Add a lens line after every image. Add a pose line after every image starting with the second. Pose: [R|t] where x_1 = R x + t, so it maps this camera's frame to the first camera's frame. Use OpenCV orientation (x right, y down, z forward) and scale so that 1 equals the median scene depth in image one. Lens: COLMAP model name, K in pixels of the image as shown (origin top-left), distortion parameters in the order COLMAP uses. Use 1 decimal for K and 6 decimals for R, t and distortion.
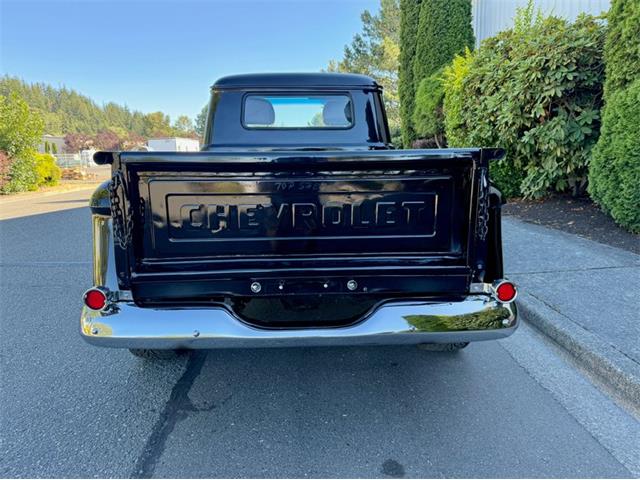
lens RADIAL K [[456.7, 0, 318.1], [0, 456.7, 237.2], [0, 0, 1]] dist [0.014339, -0.023929]
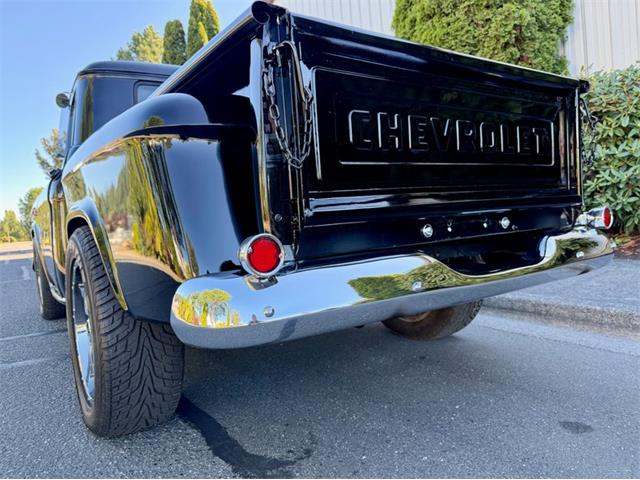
lens RADIAL K [[456.7, 0, 321.2], [0, 456.7, 241.3], [0, 0, 1]] dist [0.014339, -0.023929]
pose [[0.840651, -0.074109, 0.536483, -0.338453], [0.155818, 0.981805, -0.108535, 0.089389], [-0.518678, 0.174834, 0.836903, 0.231603]]
